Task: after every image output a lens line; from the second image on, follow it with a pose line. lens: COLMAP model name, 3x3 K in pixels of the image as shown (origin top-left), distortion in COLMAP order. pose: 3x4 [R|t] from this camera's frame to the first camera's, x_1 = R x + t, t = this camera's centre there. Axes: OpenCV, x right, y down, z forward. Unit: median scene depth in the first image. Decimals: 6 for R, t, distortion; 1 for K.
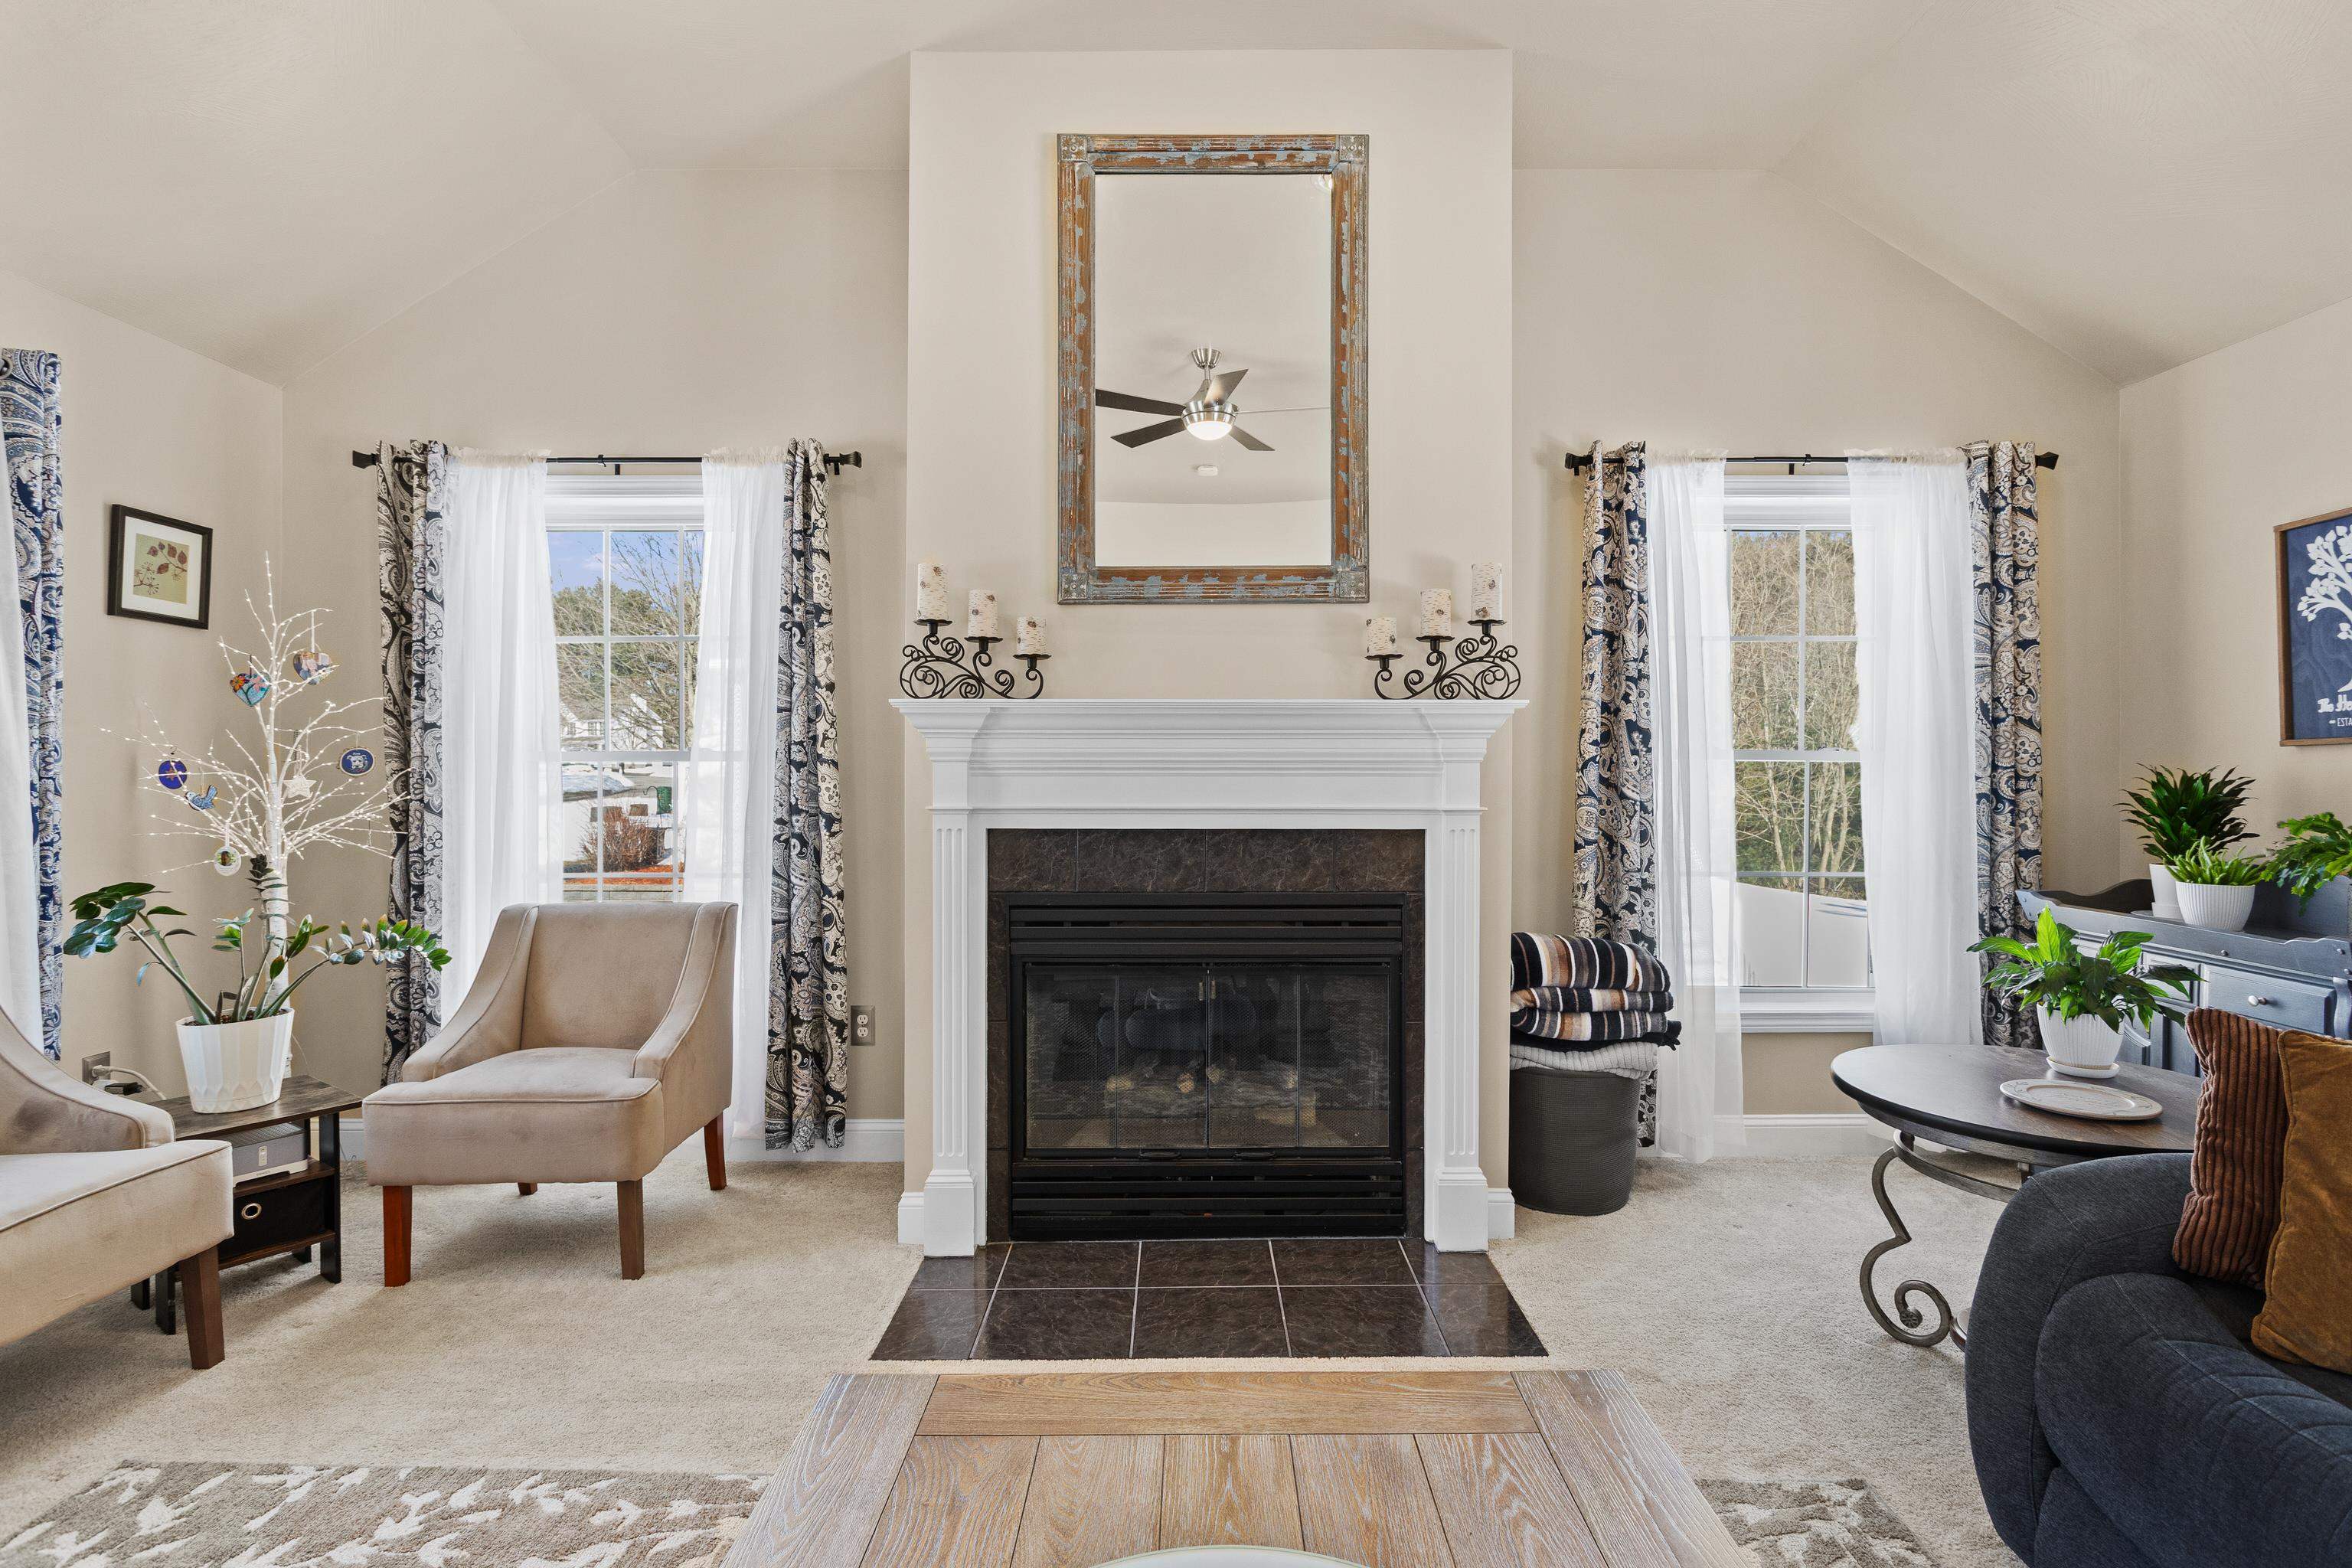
lens RADIAL K [[1153.4, 0, 1184.7], [0, 1153.4, 746.7], [0, 0, 1]] dist [-0.019124, 0.008275]
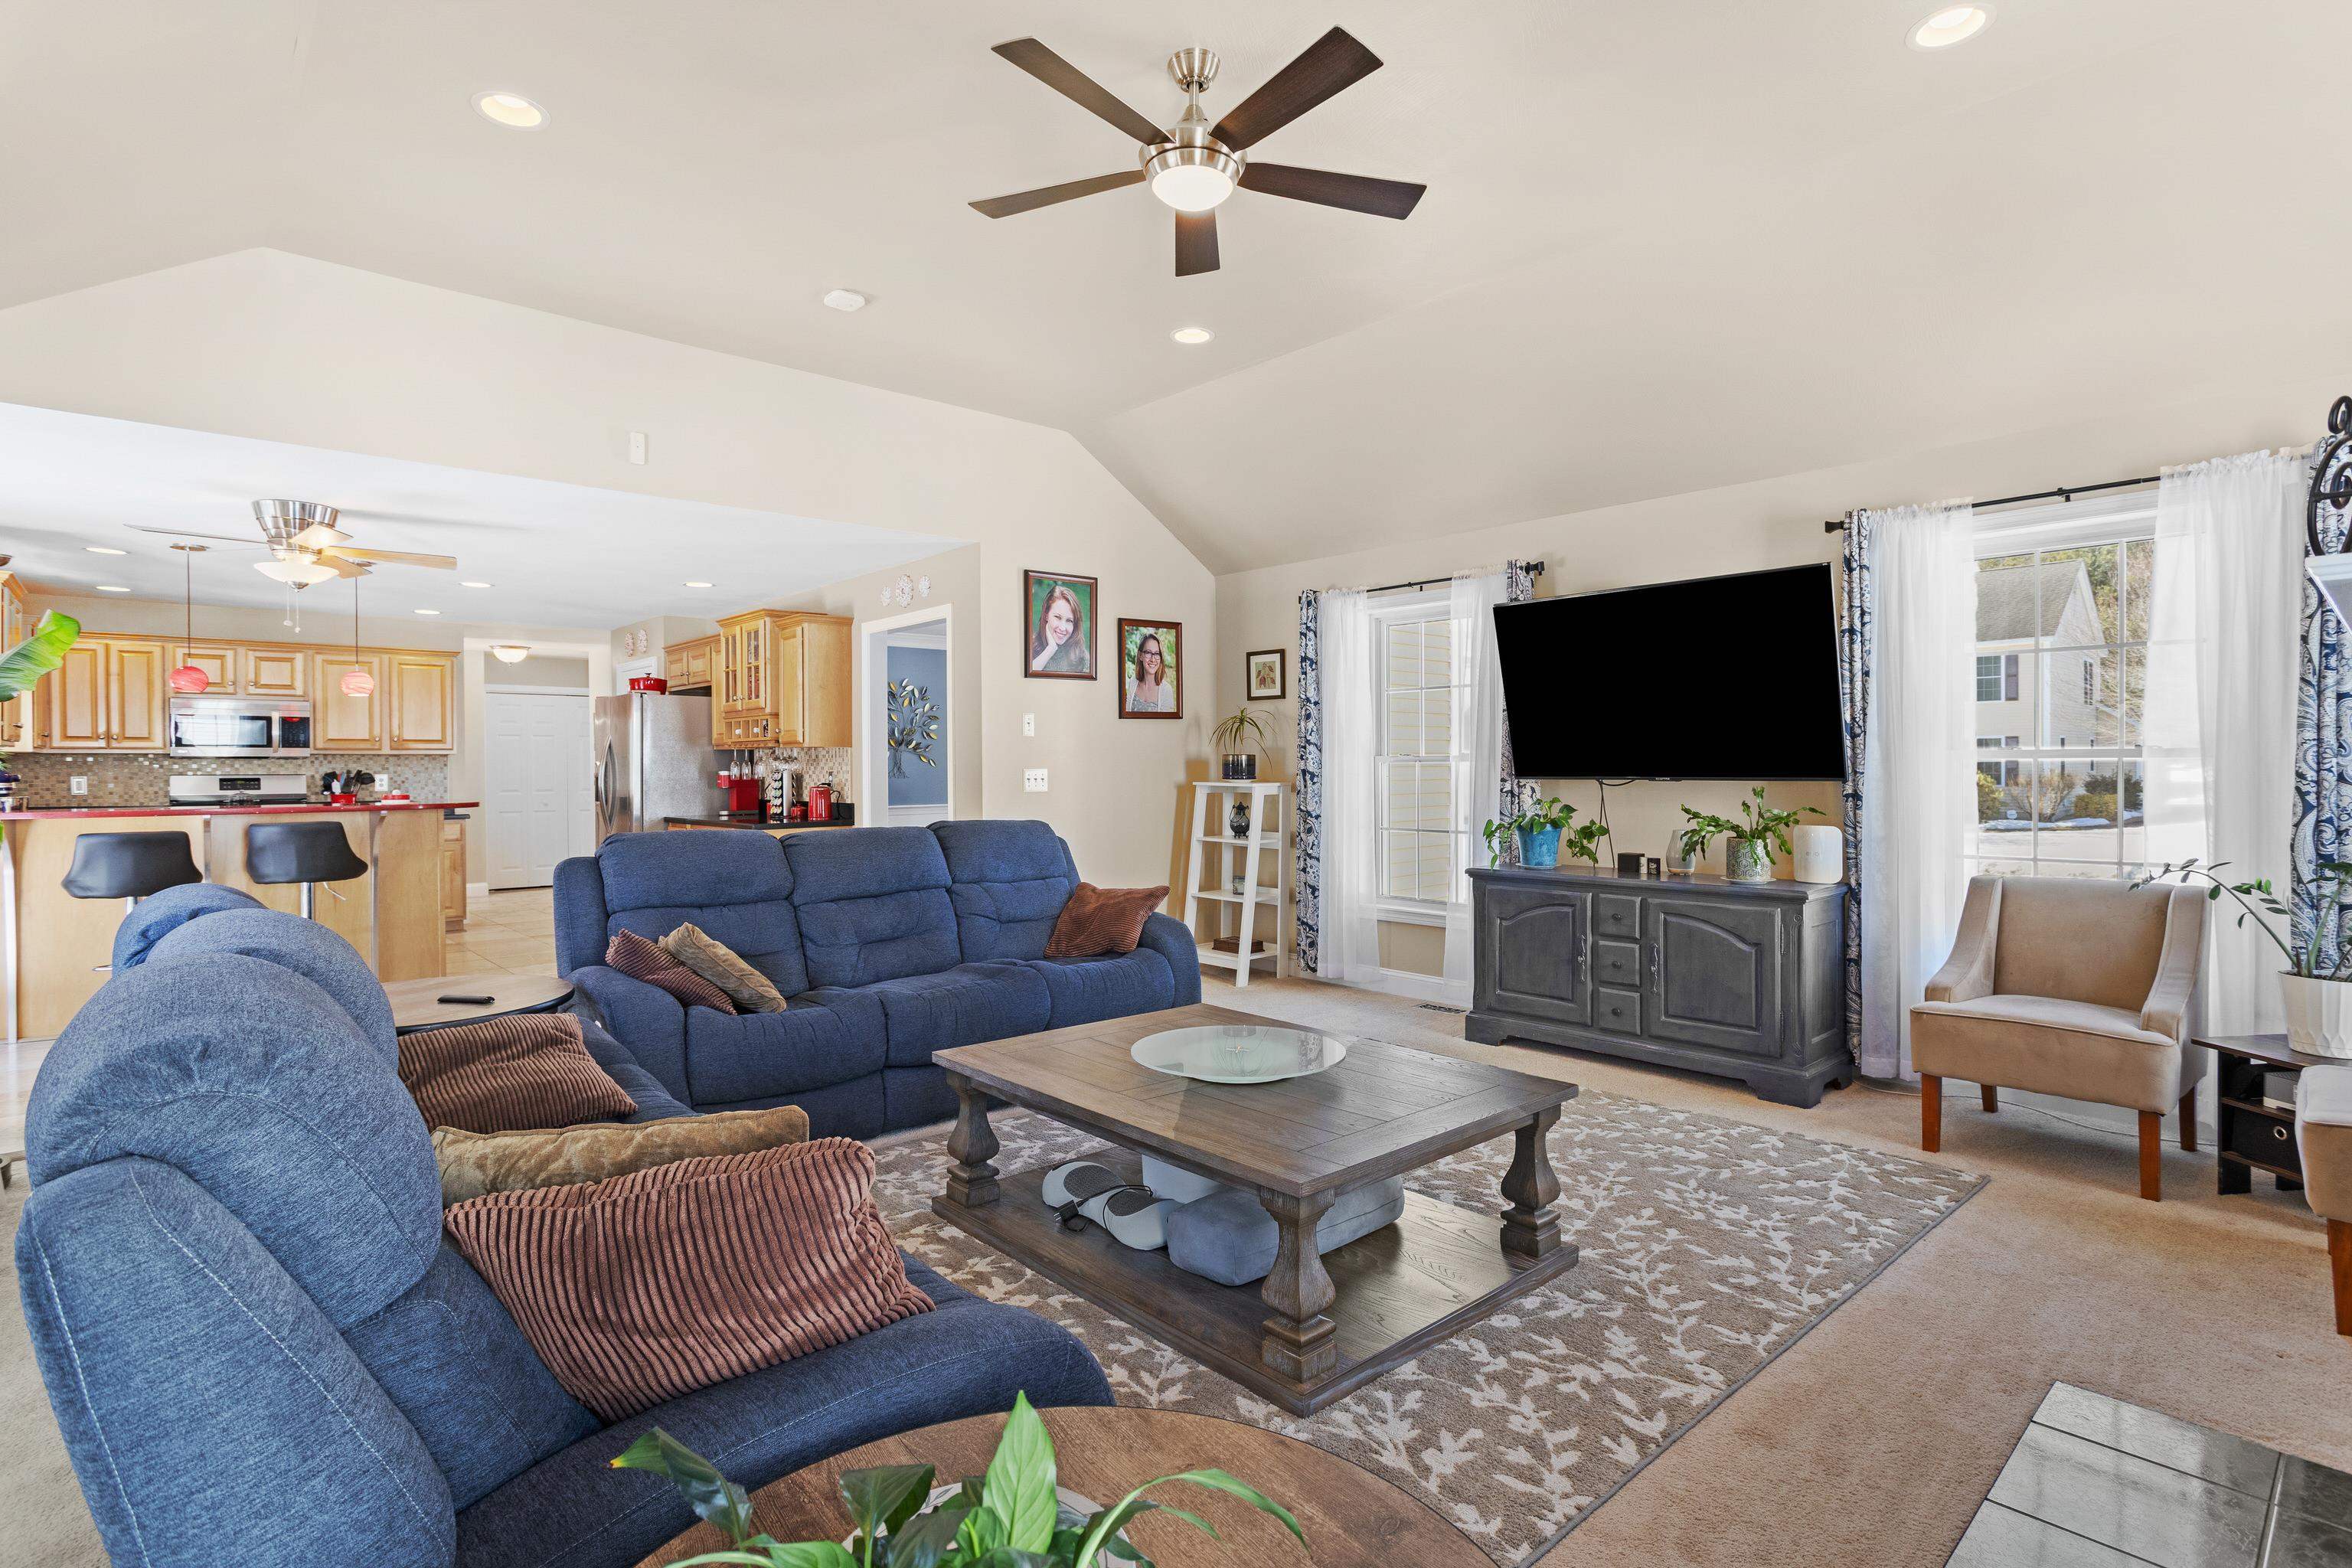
lens RADIAL K [[1142.8, 0, 1186.2], [0, 1142.8, 773.0], [0, 0, 1]] dist [-0.011124, 0.001914]
pose [[-0.753306, 0.006887, -0.657634, 0.652699], [0.023308, 0.999597, -0.016230, 0.017893], [0.657257, -0.027555, -0.753163, 0.916480]]
